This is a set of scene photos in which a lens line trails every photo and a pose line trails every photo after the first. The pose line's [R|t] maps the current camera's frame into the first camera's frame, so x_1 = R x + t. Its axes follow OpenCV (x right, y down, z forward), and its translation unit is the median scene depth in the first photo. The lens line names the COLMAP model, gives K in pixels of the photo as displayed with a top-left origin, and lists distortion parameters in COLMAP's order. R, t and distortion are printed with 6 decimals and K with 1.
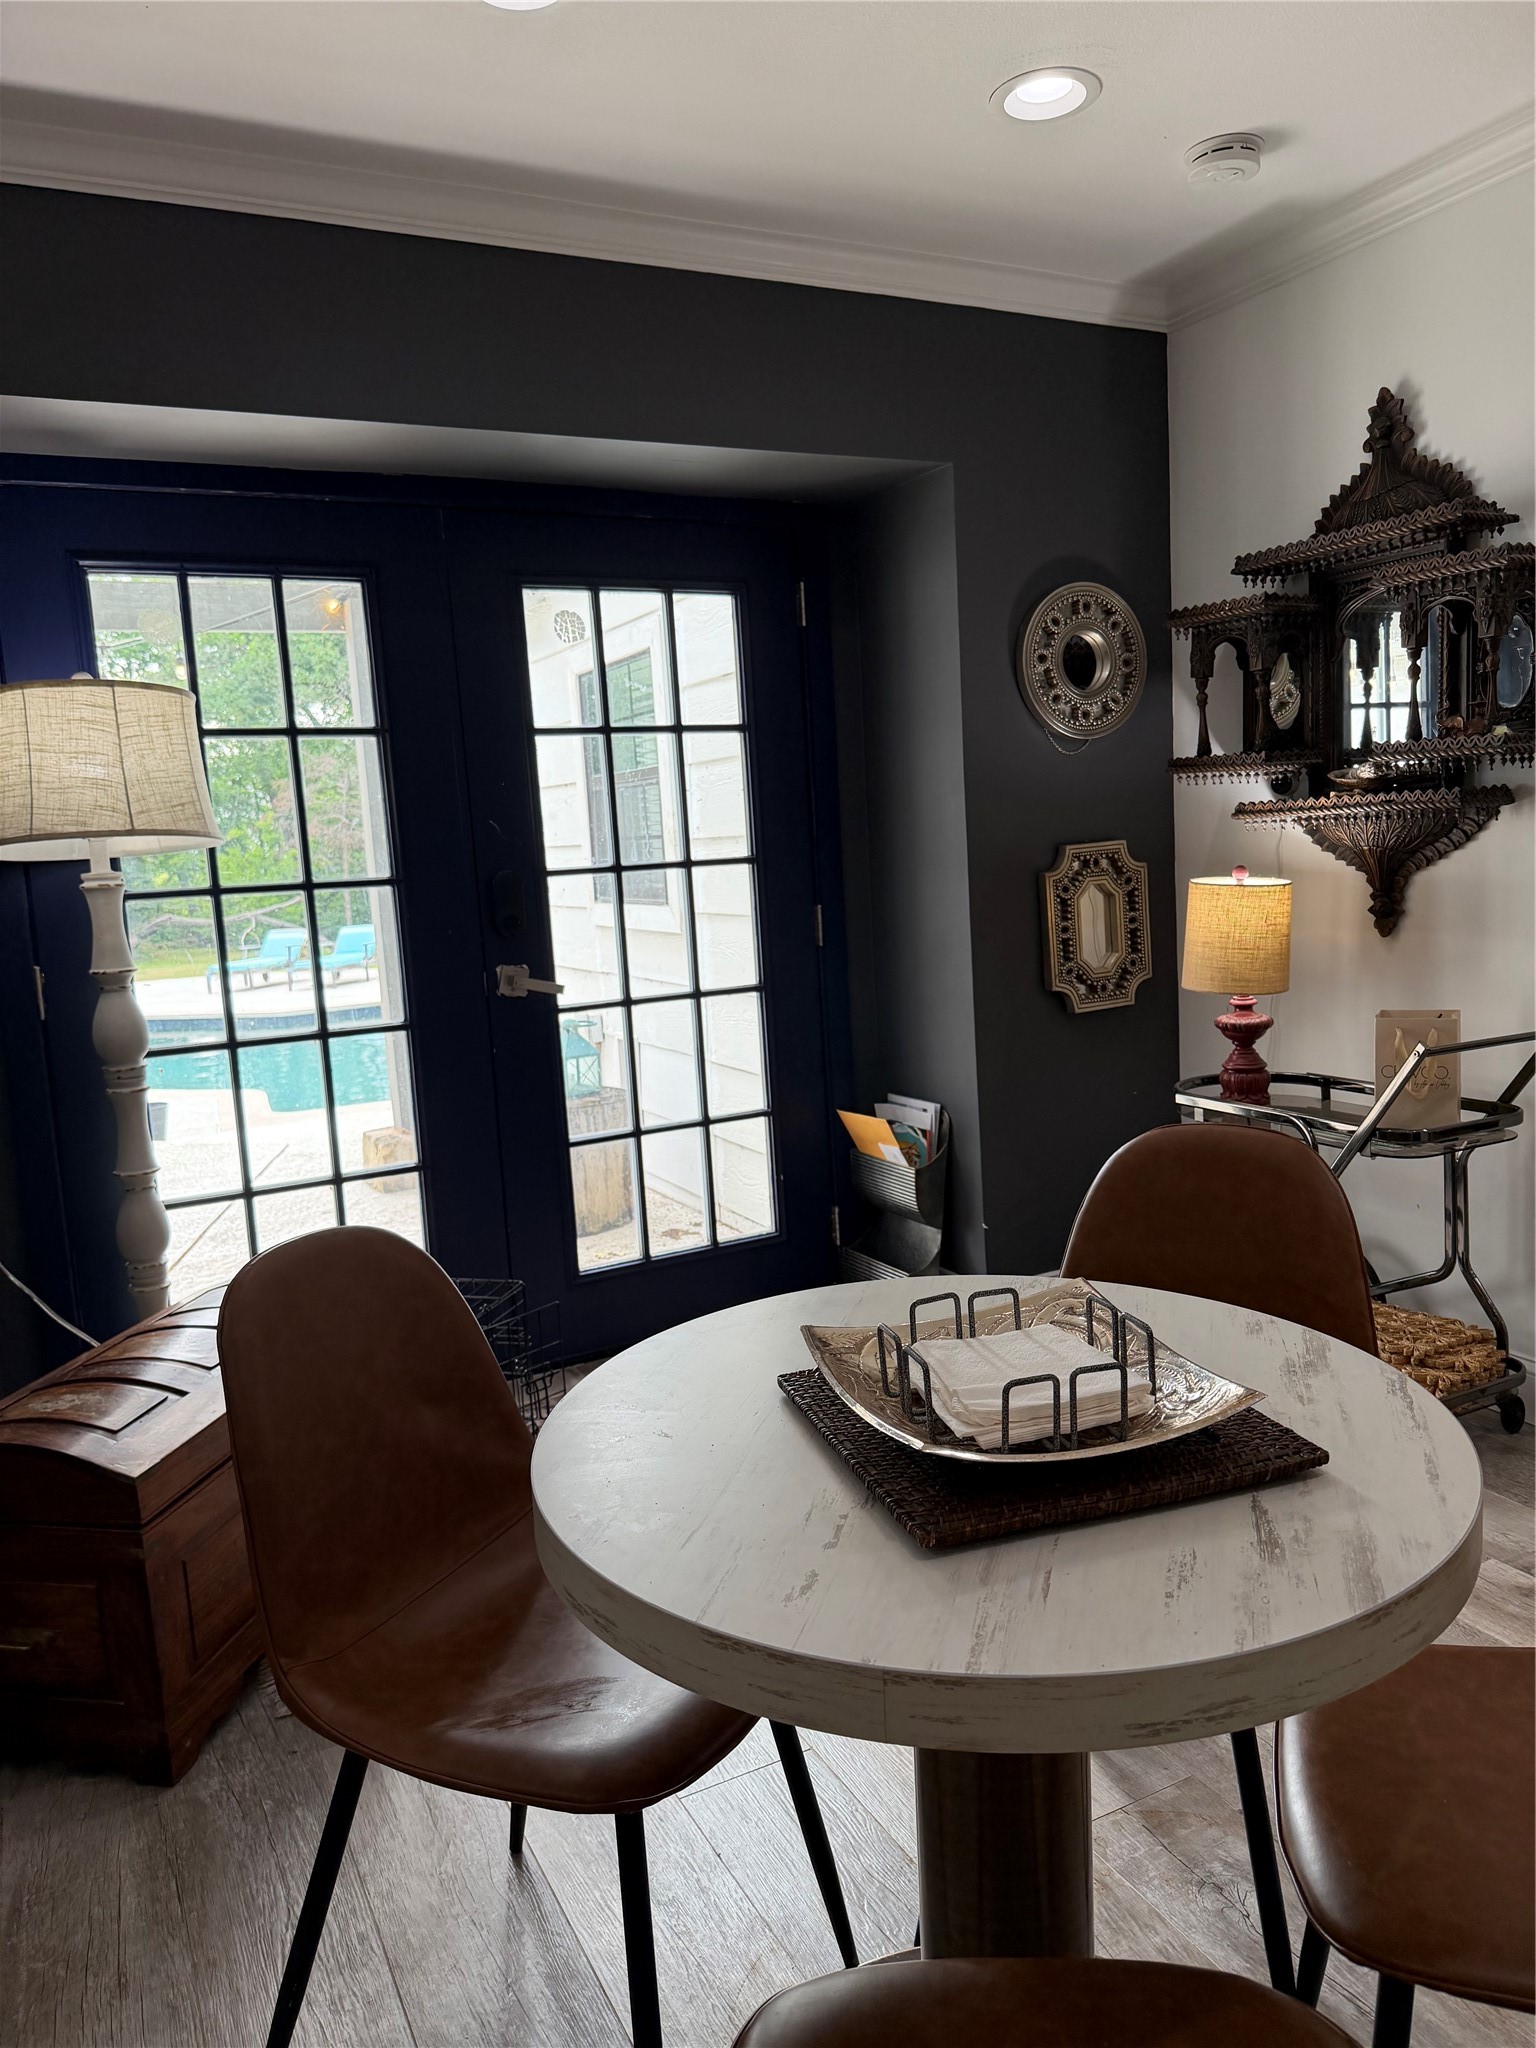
lens RADIAL K [[1424.0, 0, 768.0], [0, 1424.0, 1024.0], [0, 0, 1]] dist [0.122507, -0.186036]
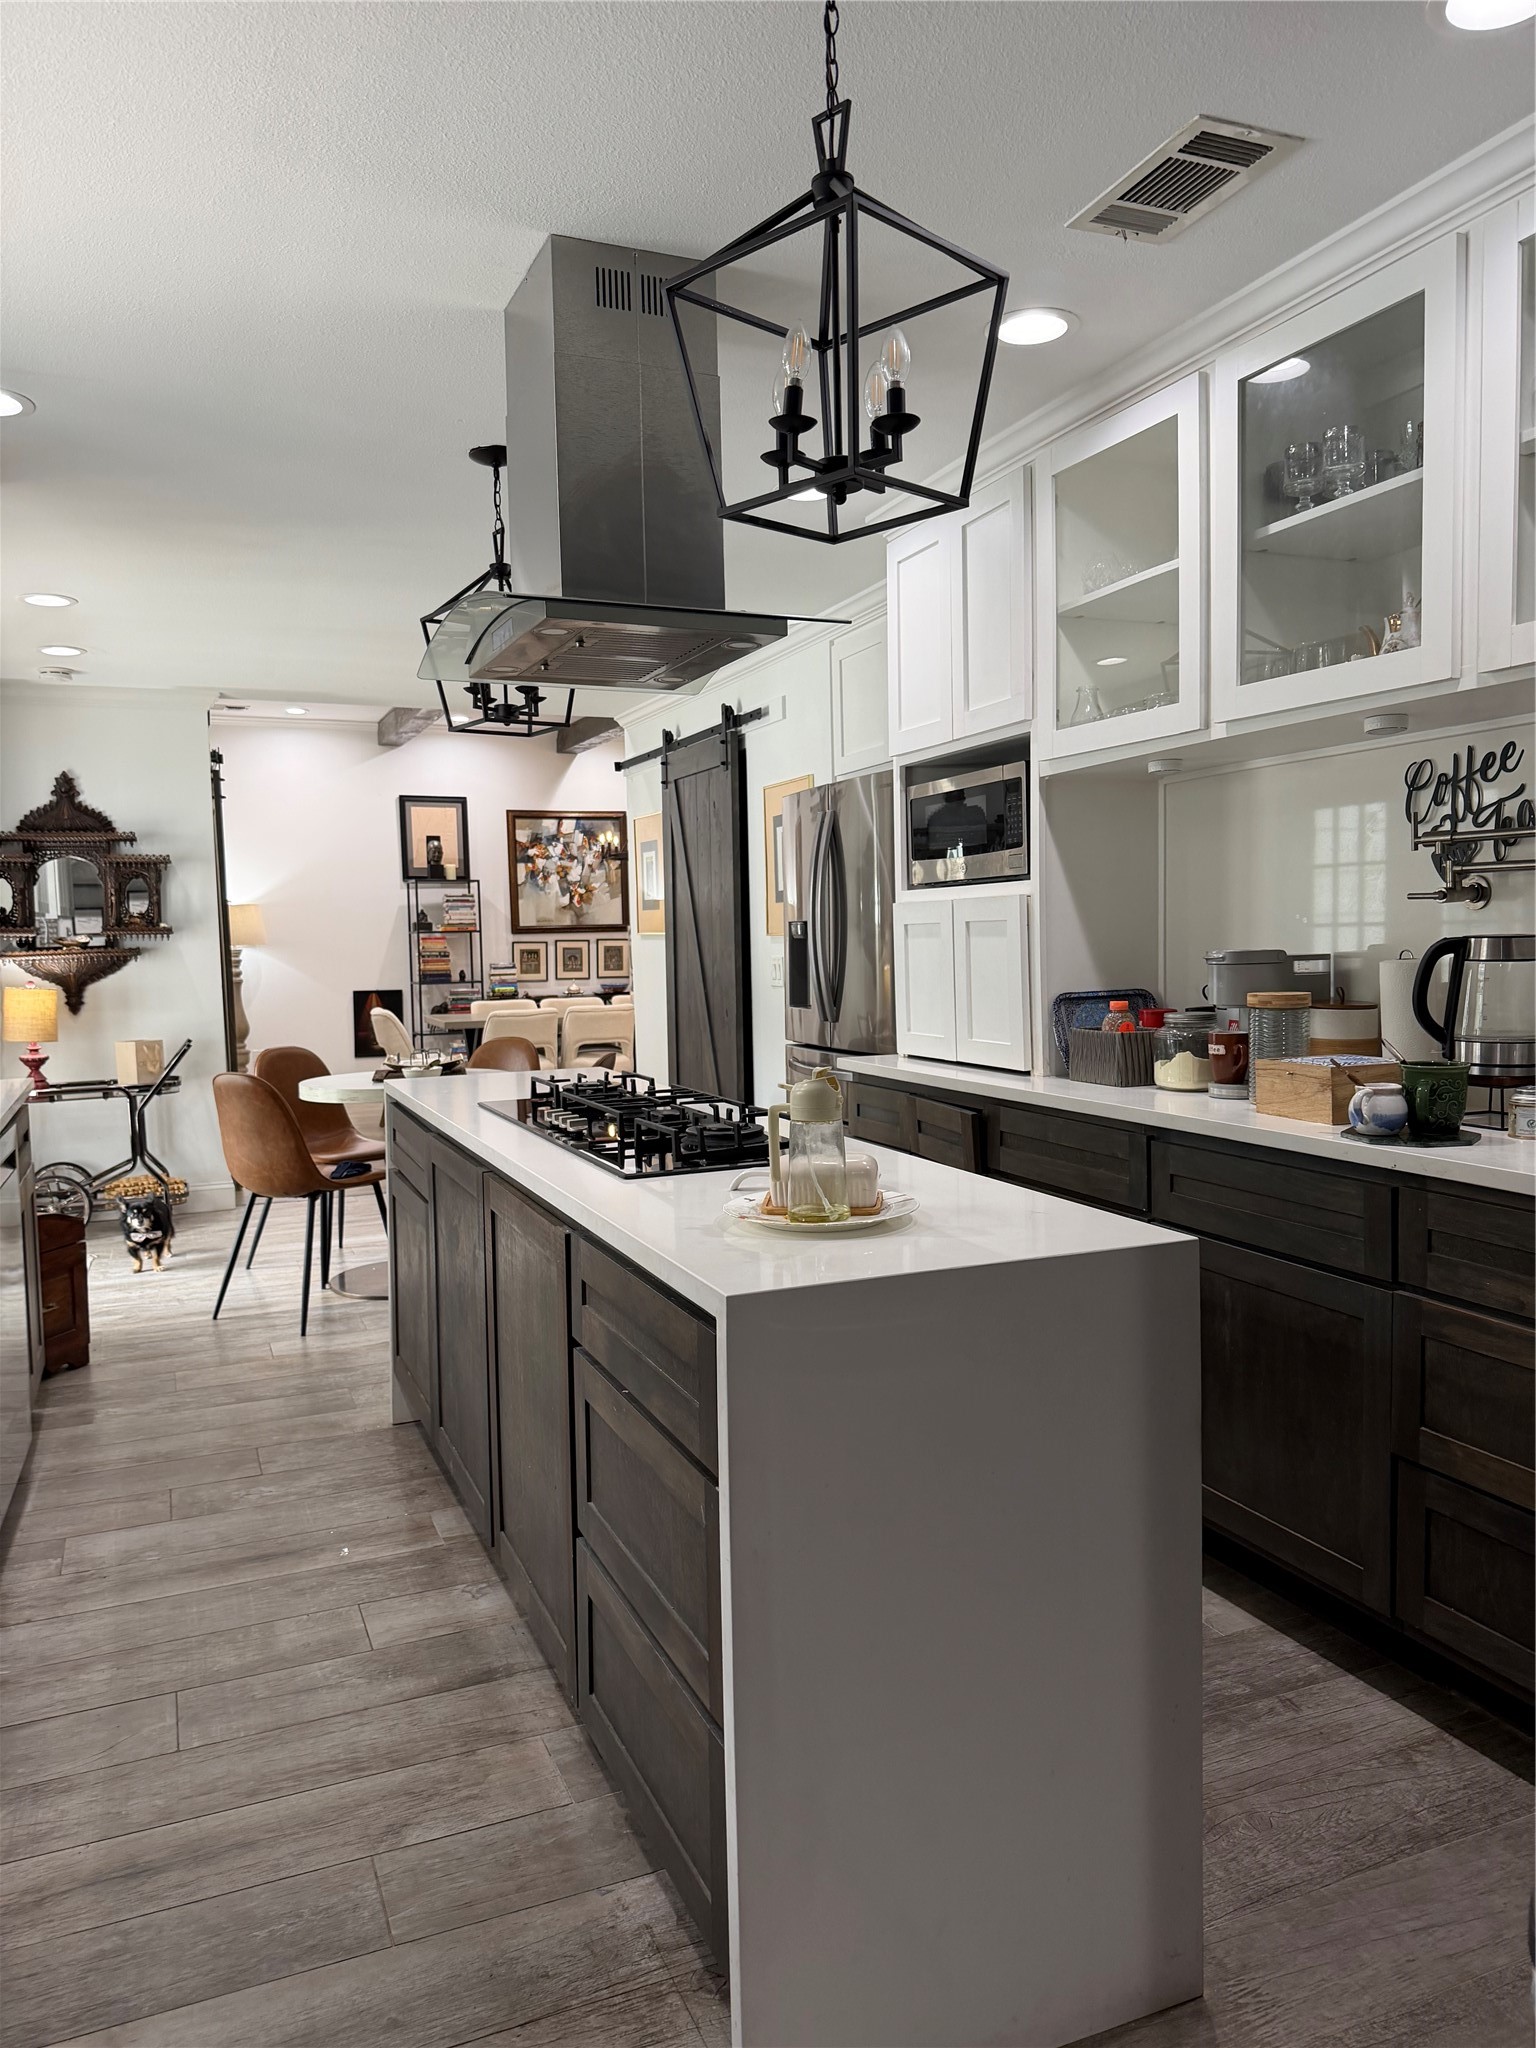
lens RADIAL K [[1457.0, 0, 768.0], [0, 1457.0, 1024.0], [0, 0, 1]] dist [0.205038, -0.435225]
pose [[0.095630, -0.010300, 0.995364, -1.715286], [0.155120, 0.987885, -0.004680, 0.125648], [-0.983256, 0.154848, 0.096069, -0.229352]]
